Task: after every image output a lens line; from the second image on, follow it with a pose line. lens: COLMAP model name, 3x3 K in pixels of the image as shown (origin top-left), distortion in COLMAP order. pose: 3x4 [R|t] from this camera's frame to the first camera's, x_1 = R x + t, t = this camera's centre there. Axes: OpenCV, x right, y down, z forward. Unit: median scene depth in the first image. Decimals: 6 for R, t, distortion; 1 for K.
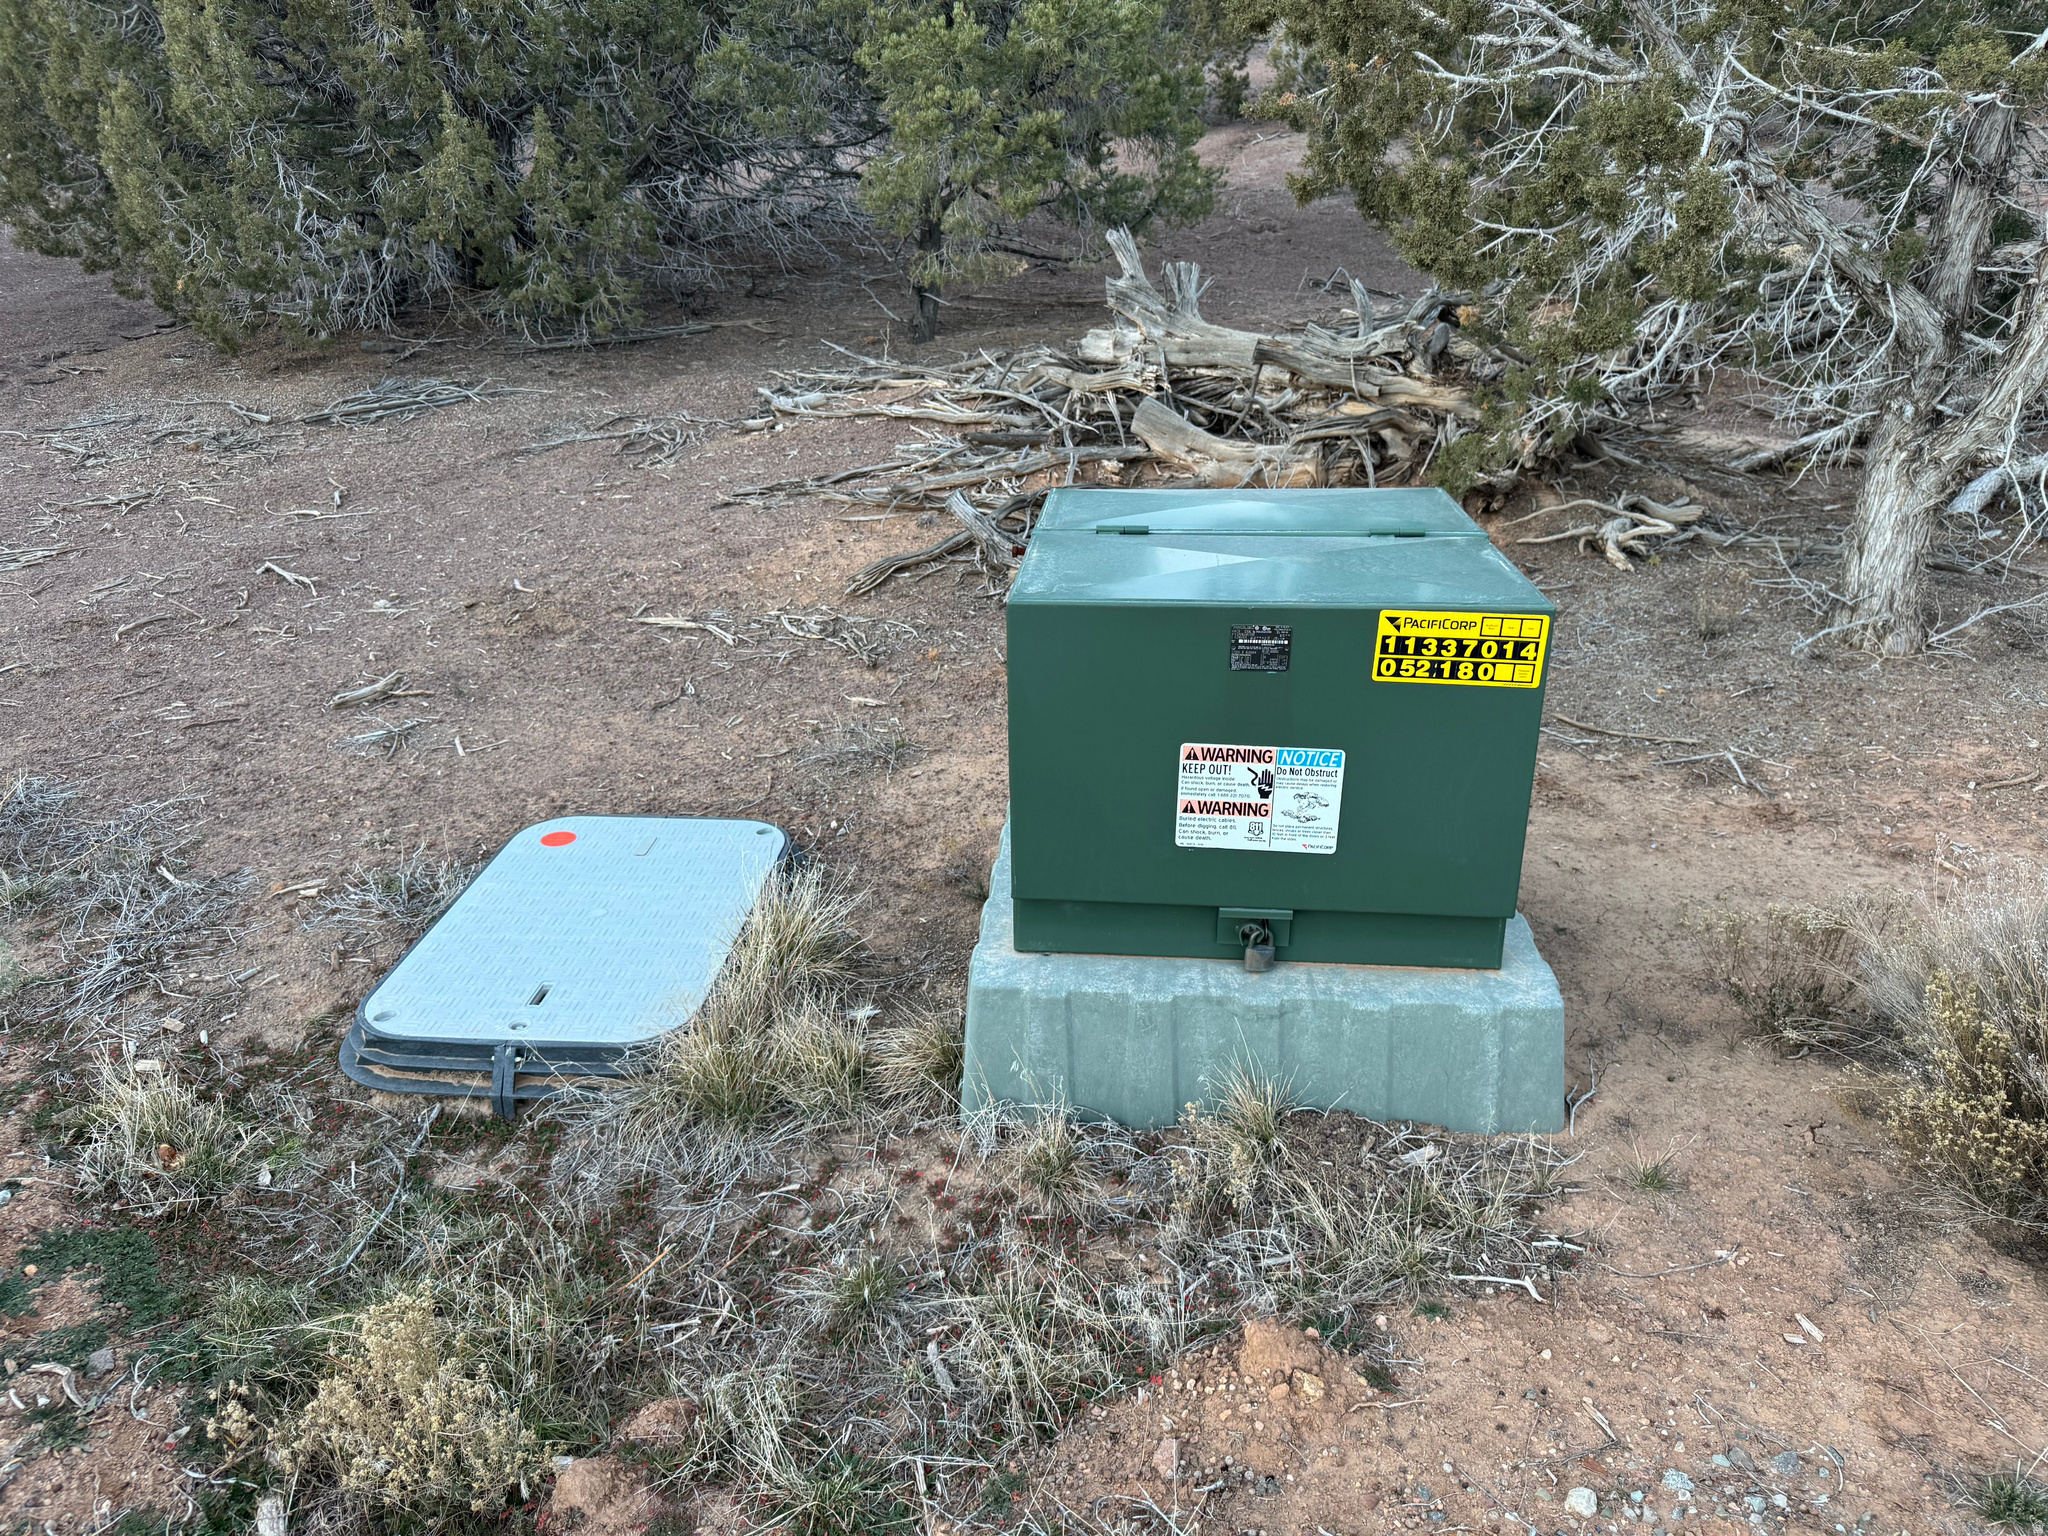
lens RADIAL K [[1422.2, 0, 1024.0], [0, 1422.2, 768.0], [0, 0, 1]] dist [0.053587, -0.079814]
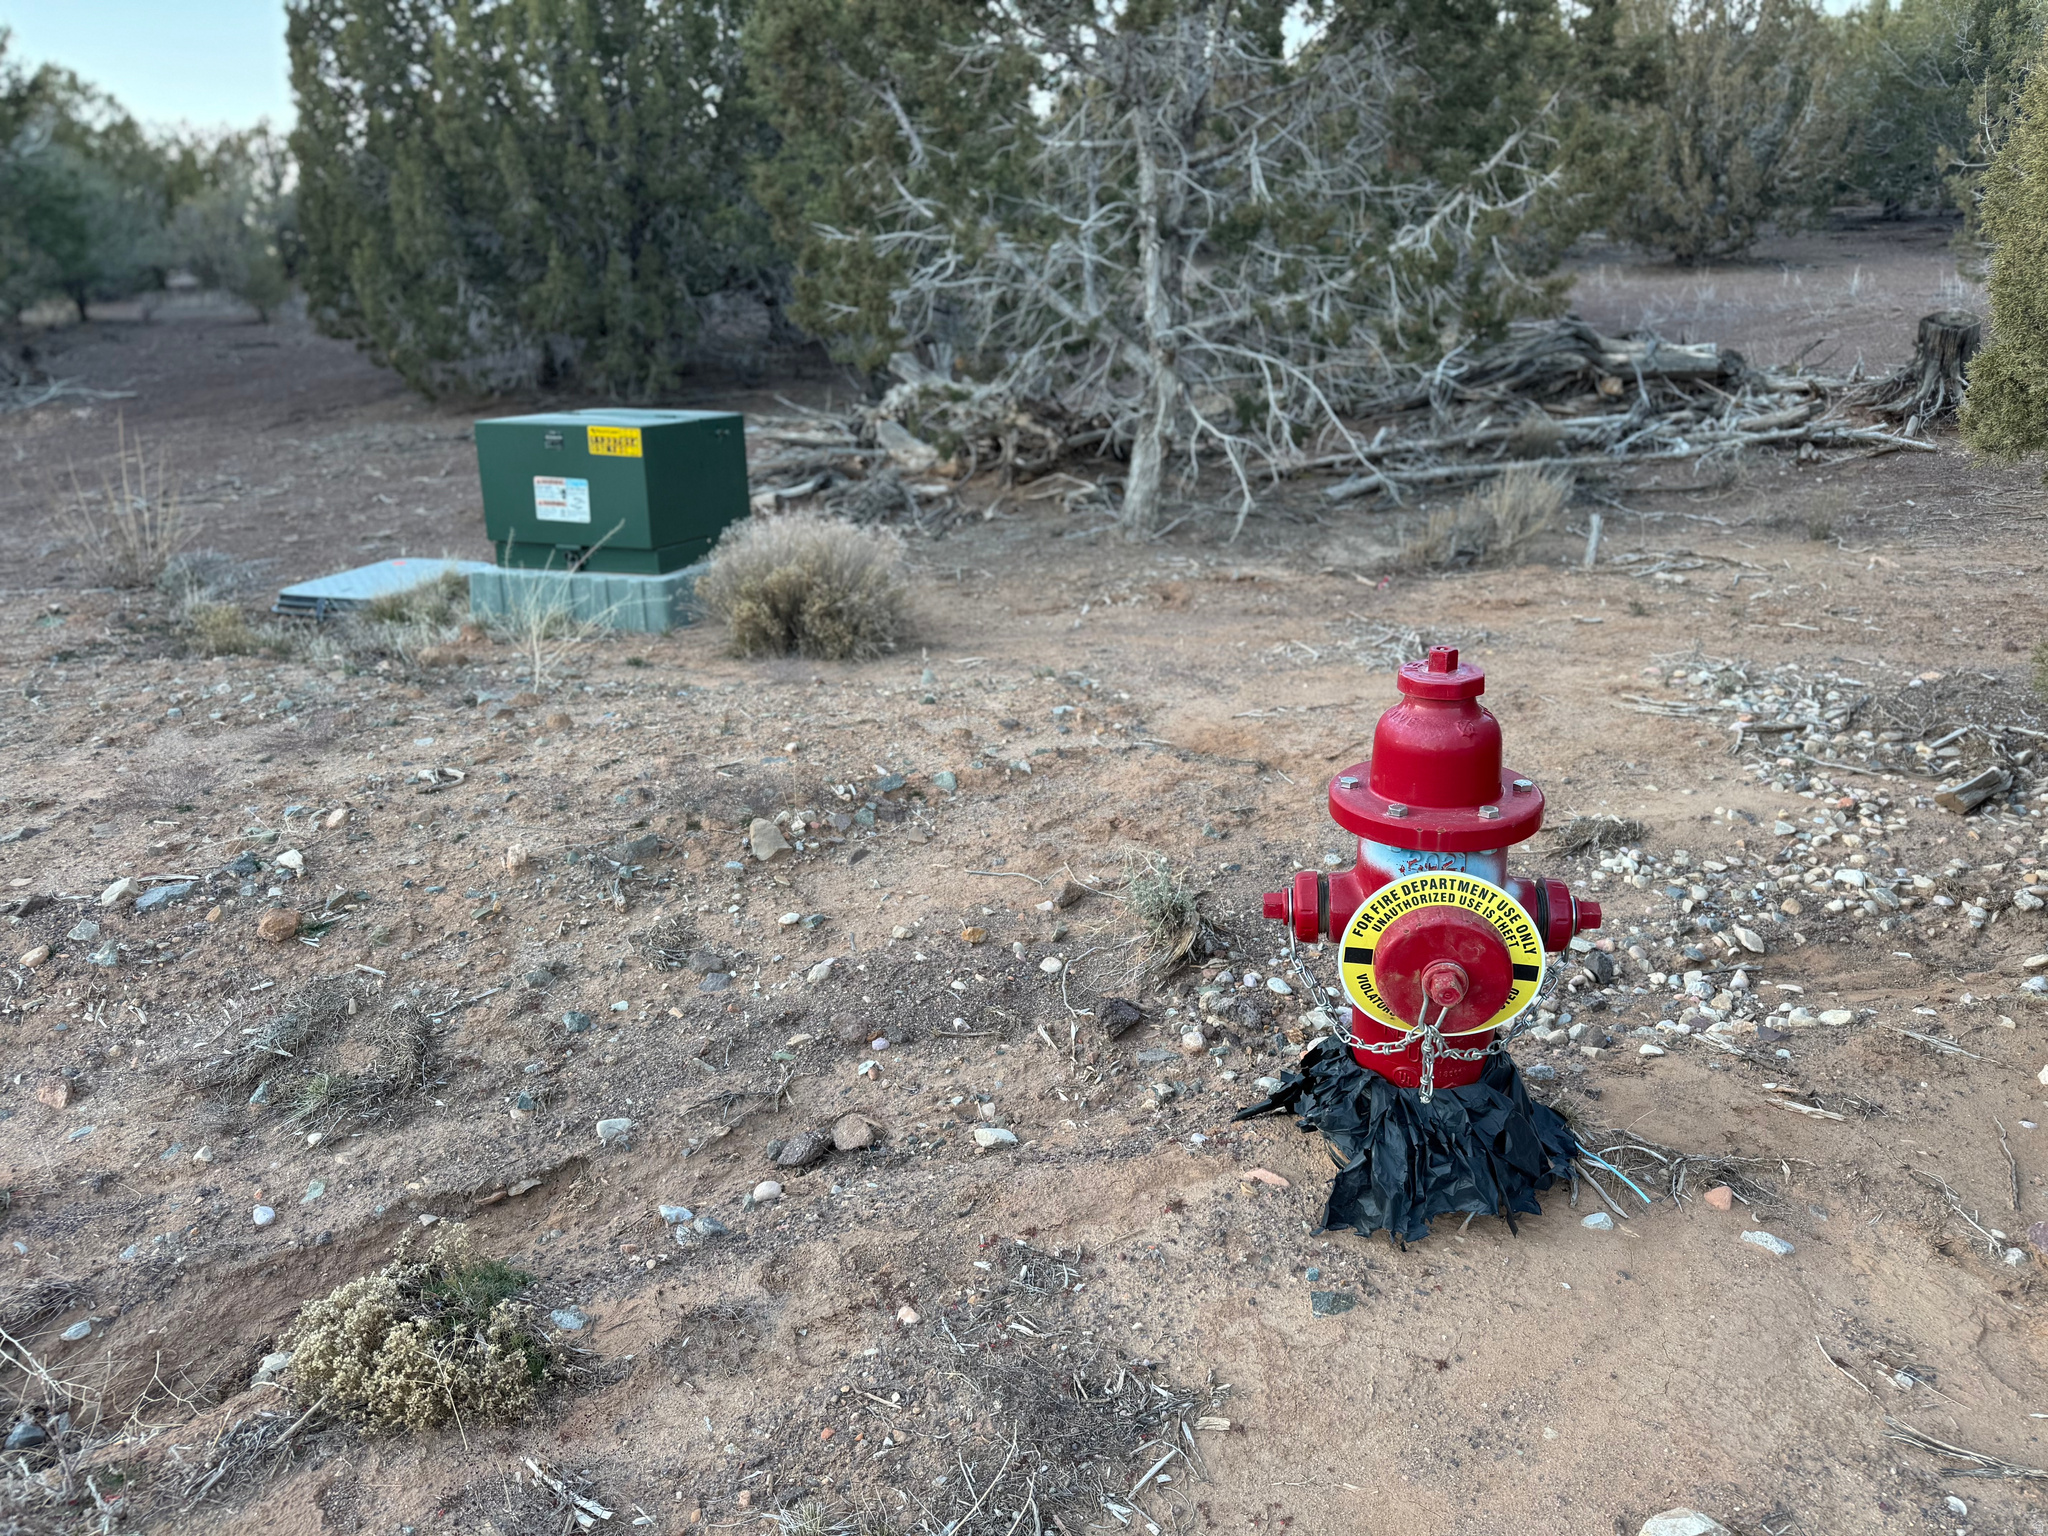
lens RADIAL K [[1422.2, 0, 1024.0], [0, 1422.2, 768.0], [0, 0, 1]] dist [0.053587, -0.079814]
pose [[0.978548, 0.064192, -0.195765, 0.912884], [-0.079630, 0.994219, -0.072029, 0.376631], [0.190010, 0.086073, 0.978002, -0.834730]]
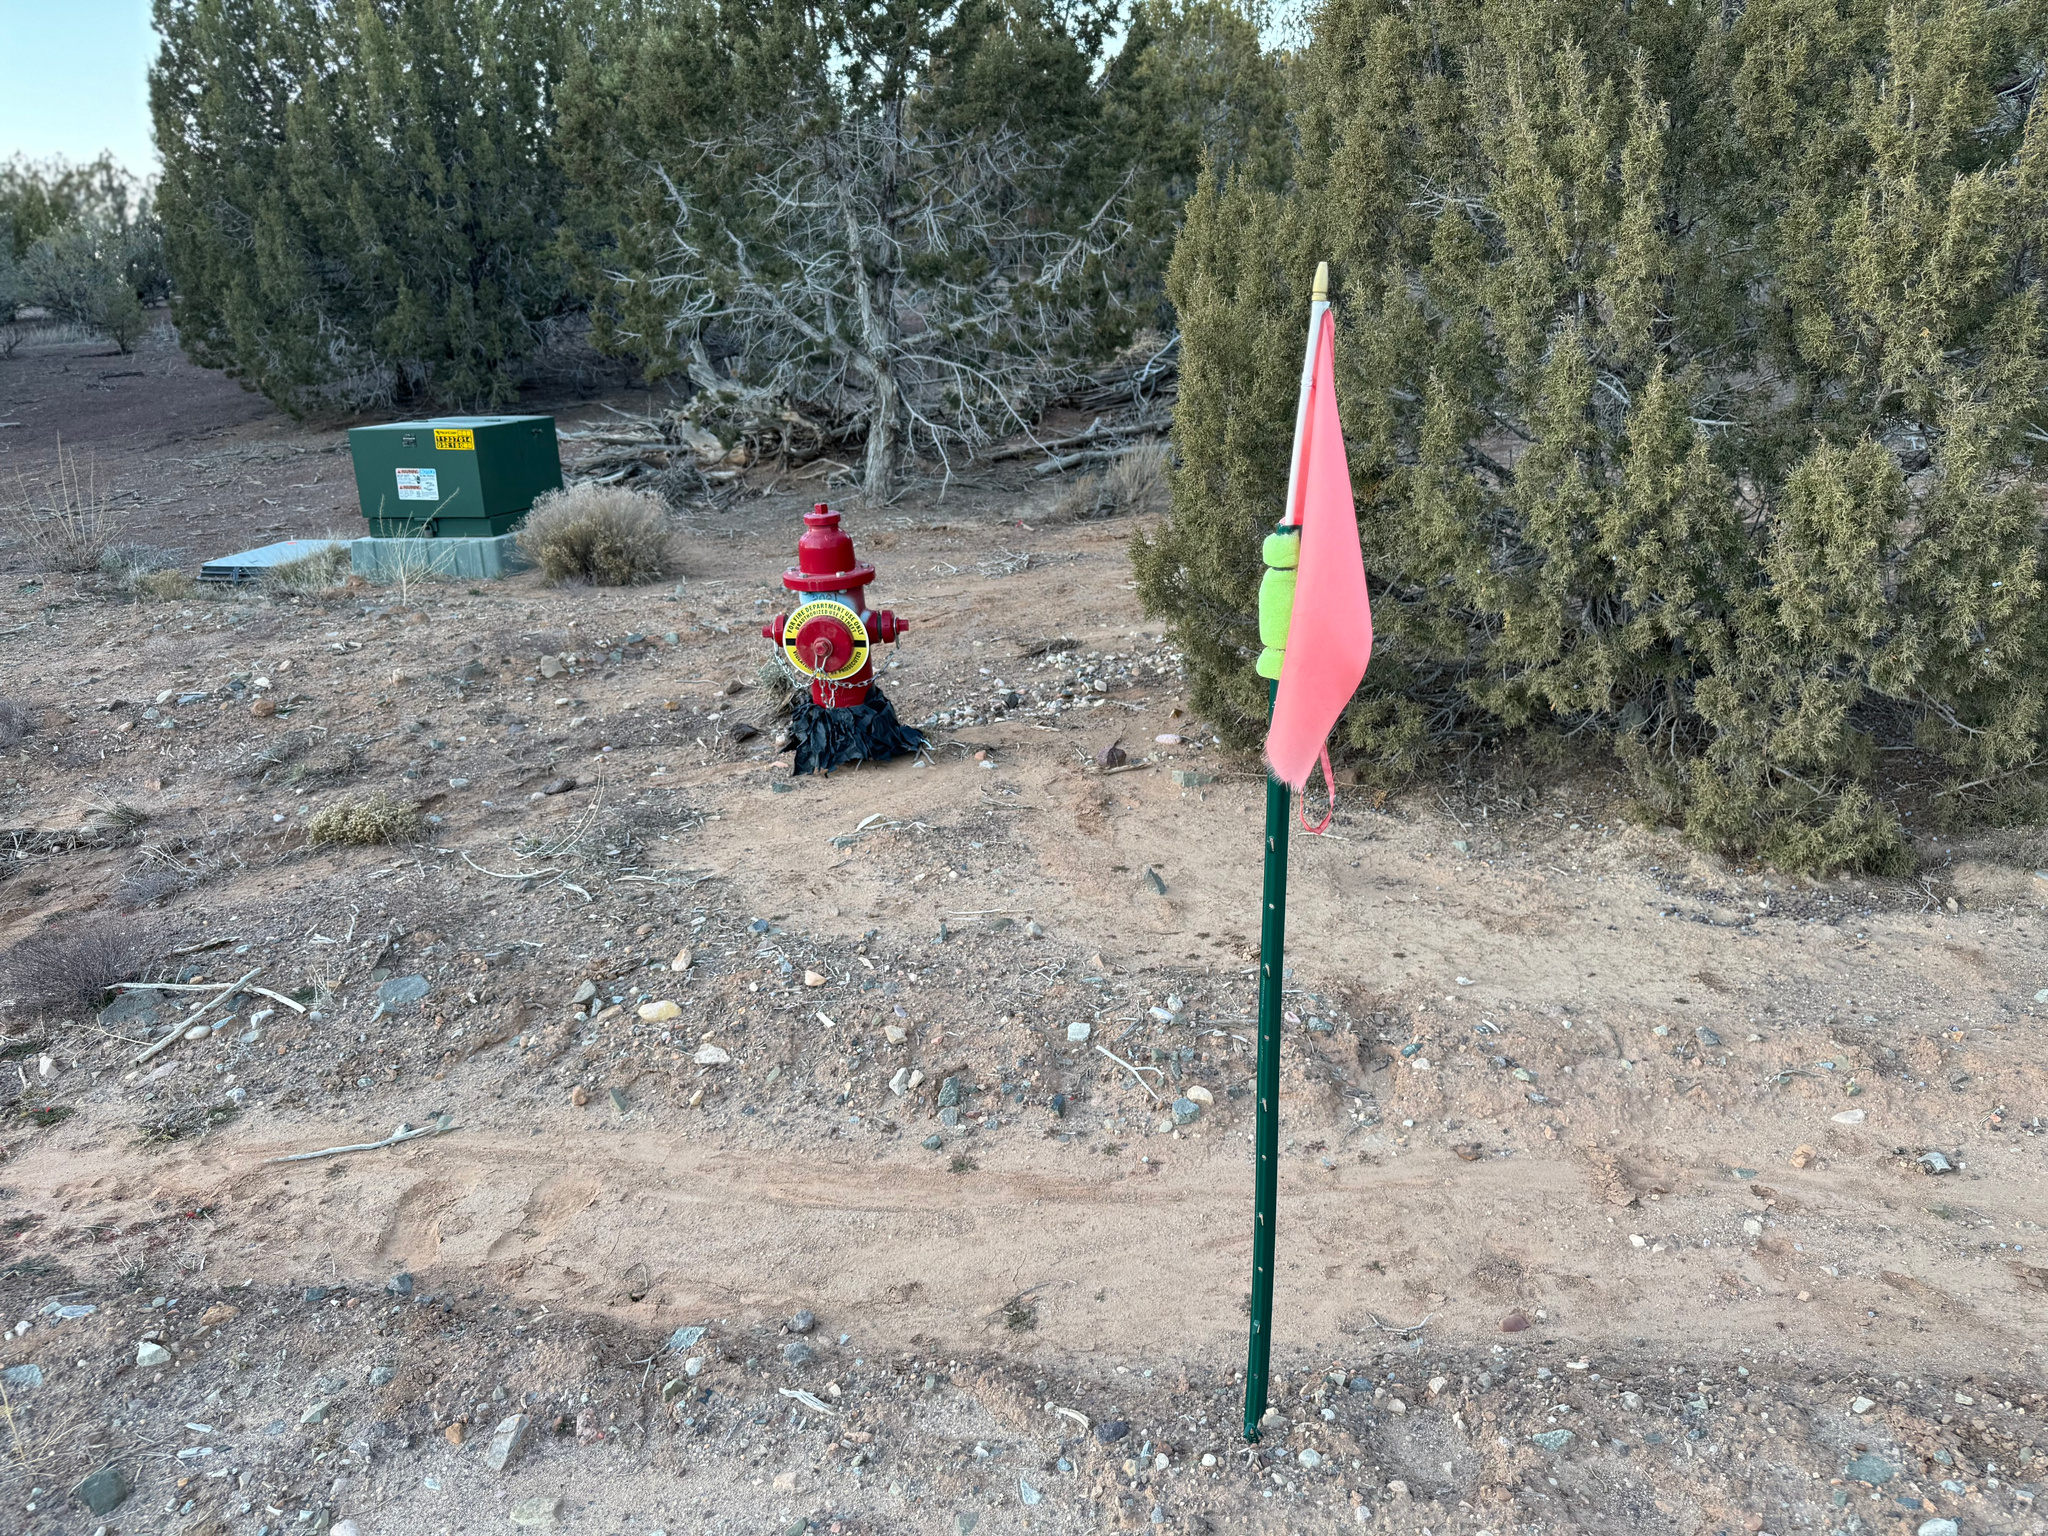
lens RADIAL K [[1423.8, 0, 1053.6], [0, 1423.8, 798.7], [0, 0, 1]] dist [0.000122, -0.022429]
pose [[0.994607, 0.014484, -0.102703, 1.253511], [-0.020433, 0.998158, -0.057115, 0.577934], [0.101686, 0.058906, 0.993071, -1.393257]]
